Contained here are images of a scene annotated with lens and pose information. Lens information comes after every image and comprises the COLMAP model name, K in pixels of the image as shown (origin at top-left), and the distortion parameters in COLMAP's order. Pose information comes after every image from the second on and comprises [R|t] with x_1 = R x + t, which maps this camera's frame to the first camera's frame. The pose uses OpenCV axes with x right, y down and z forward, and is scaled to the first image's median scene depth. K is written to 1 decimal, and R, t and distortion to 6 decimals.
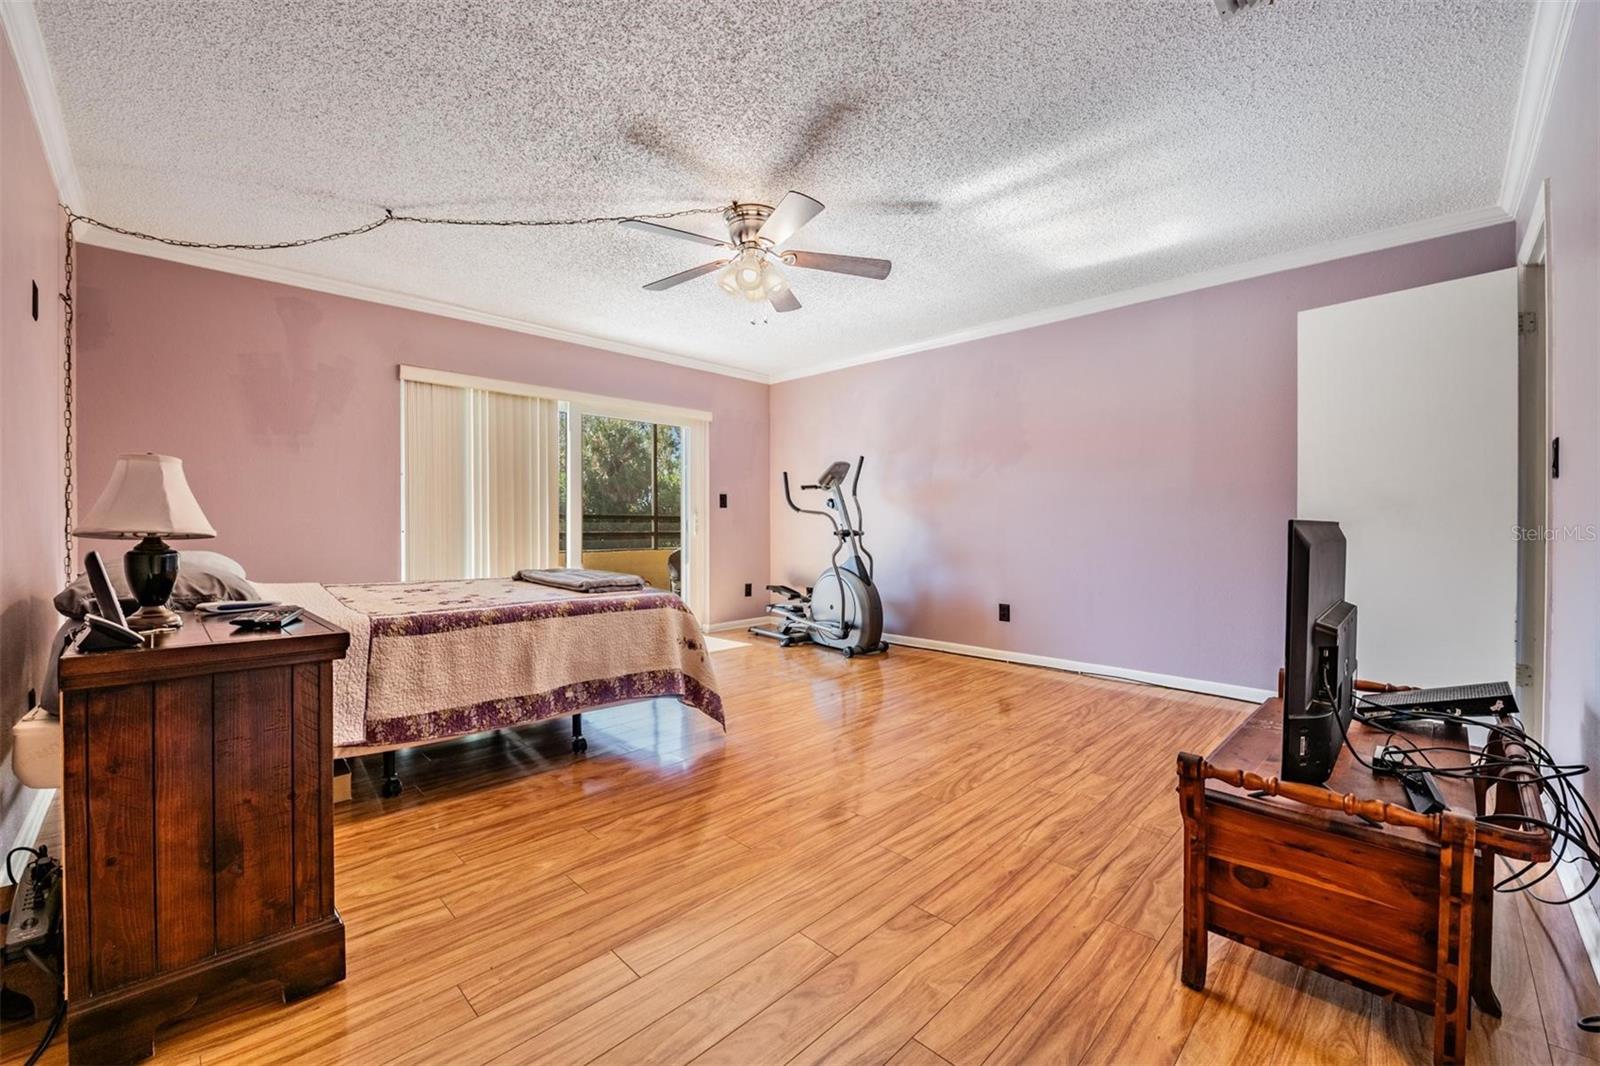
lens RADIAL K [[630.3, 0, 793.7], [0, 630.3, 530.2], [0, 0, 1]] dist [-0.006495, -0.003684]
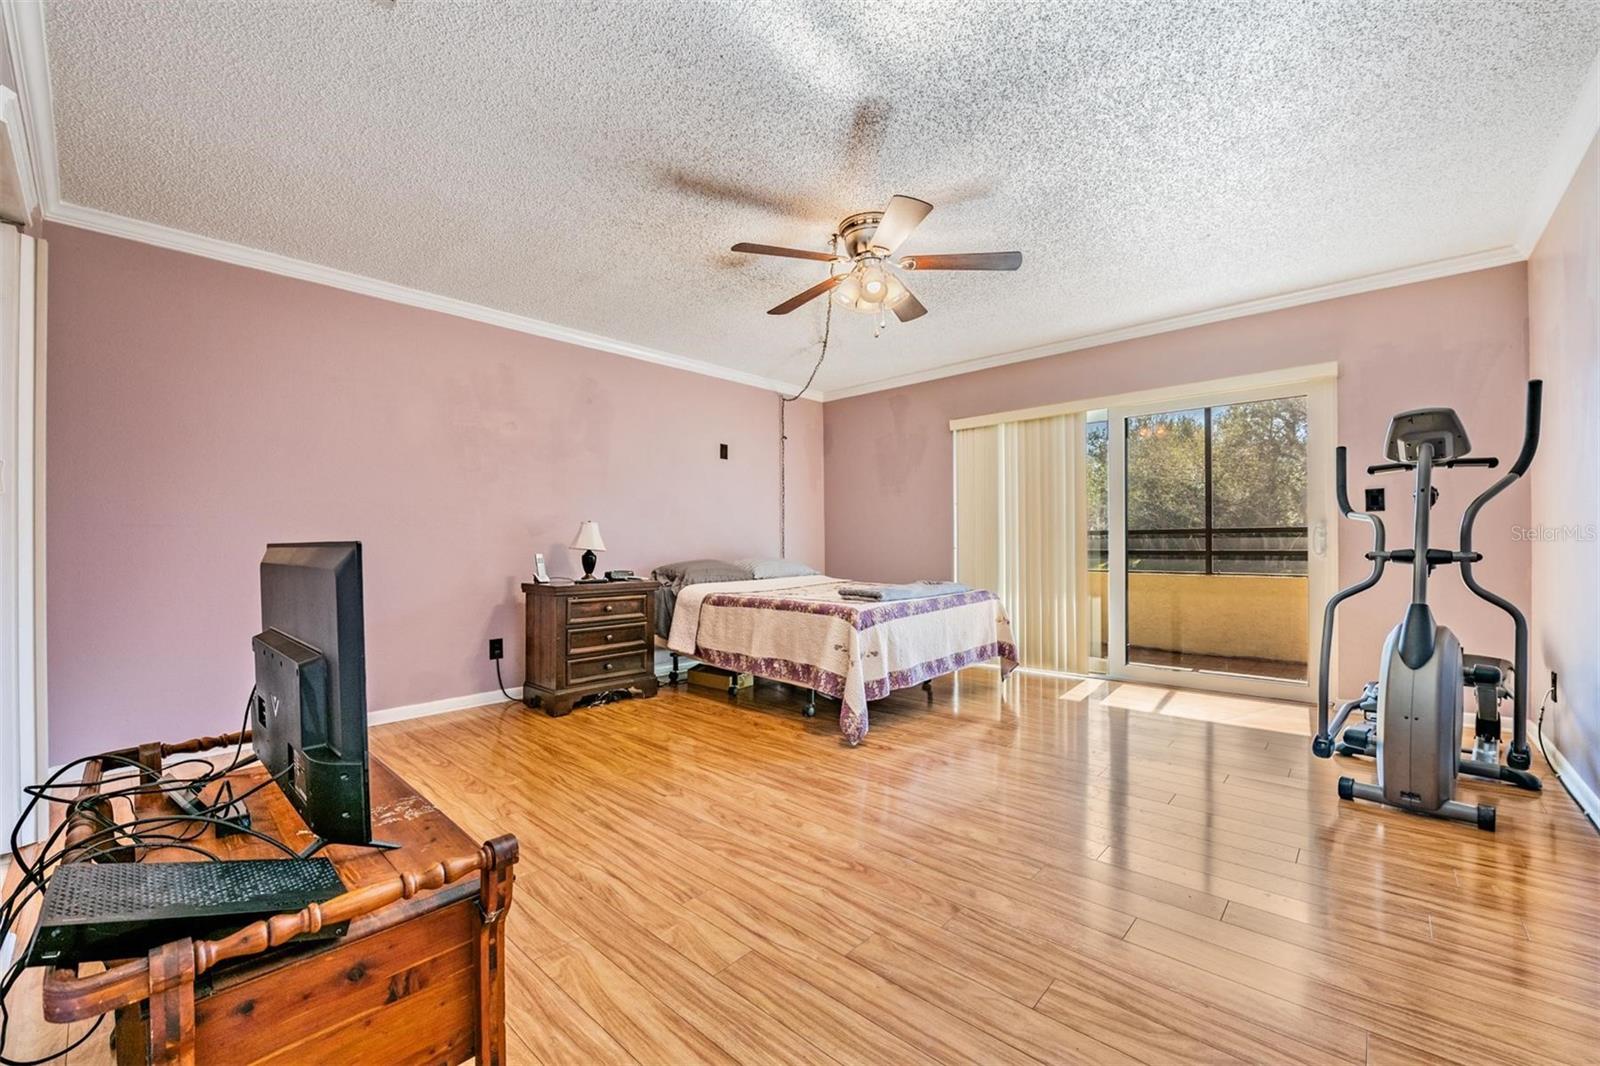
lens RADIAL K [[630.3, 0, 796.0], [0, 630.3, 544.3], [0, 0, 1]] dist [-0.006495, -0.003684]
pose [[0.053595, -0.002028, -0.998561, 1.045085], [-0.001705, 0.999996, -0.002122, -0.004683], [0.998561, 0.001816, 0.053592, 0.972117]]
